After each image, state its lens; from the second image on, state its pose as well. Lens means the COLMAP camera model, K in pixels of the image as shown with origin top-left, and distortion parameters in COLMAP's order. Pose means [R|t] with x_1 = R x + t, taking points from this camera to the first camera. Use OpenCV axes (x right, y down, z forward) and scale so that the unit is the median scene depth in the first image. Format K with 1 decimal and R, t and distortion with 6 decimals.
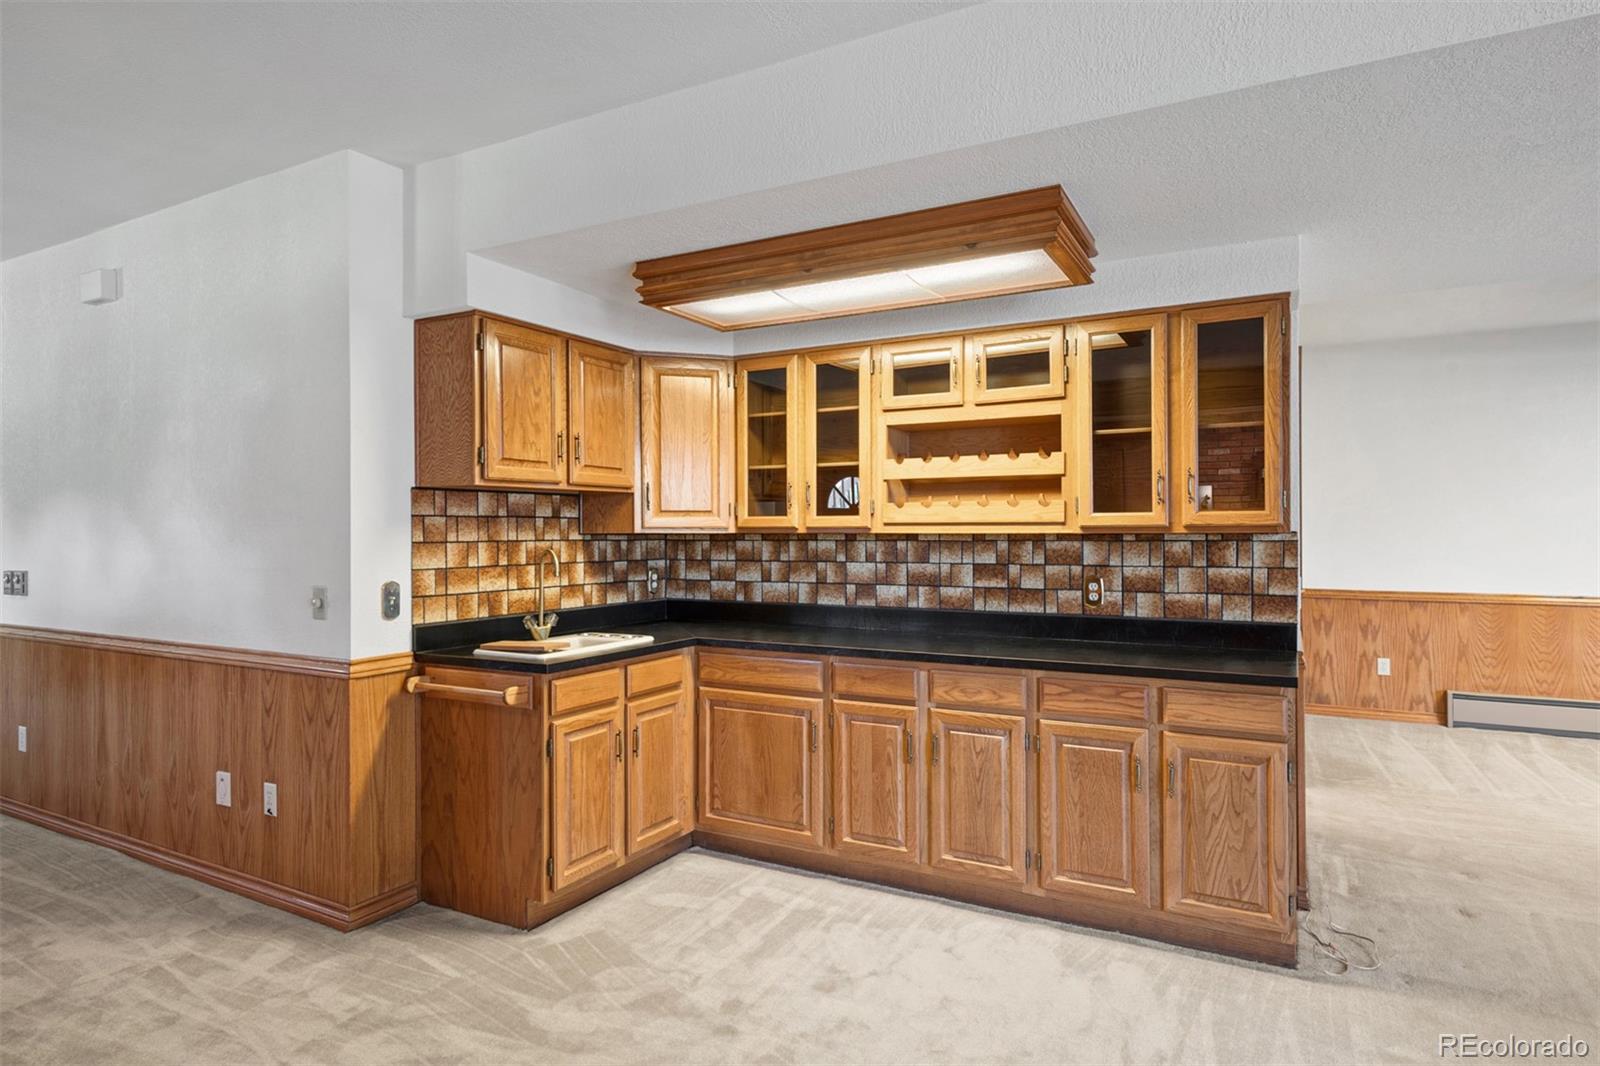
lens RADIAL K [[896.8, 0, 790.2], [0, 896.8, 530.4], [0, 0, 1]] dist [0.006822, 0.000255]
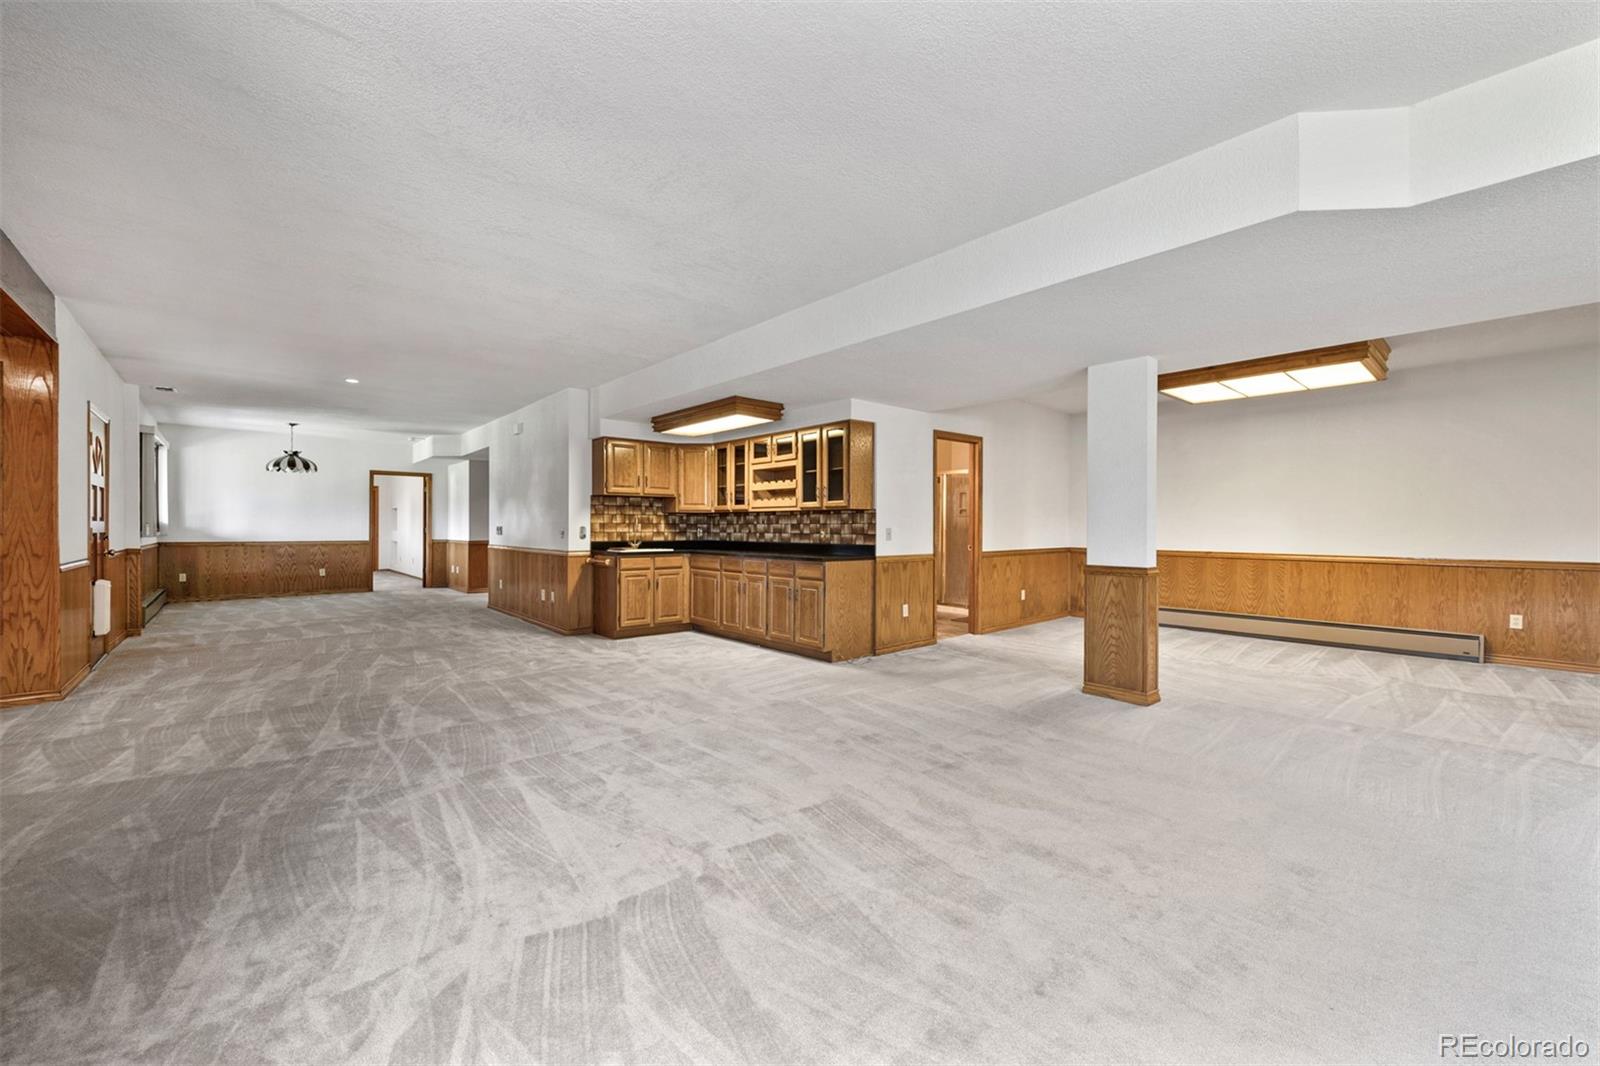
lens RADIAL K [[628.5, 0, 799.5], [0, 628.5, 533.6], [0, 0, 1]] dist [-0.000538, -0.000552]
pose [[0.941234, 0.009777, -0.337613, 0.869801], [-0.005720, 0.999899, 0.013010, 0.043915], [0.337706, -0.010315, 0.941195, -0.681925]]
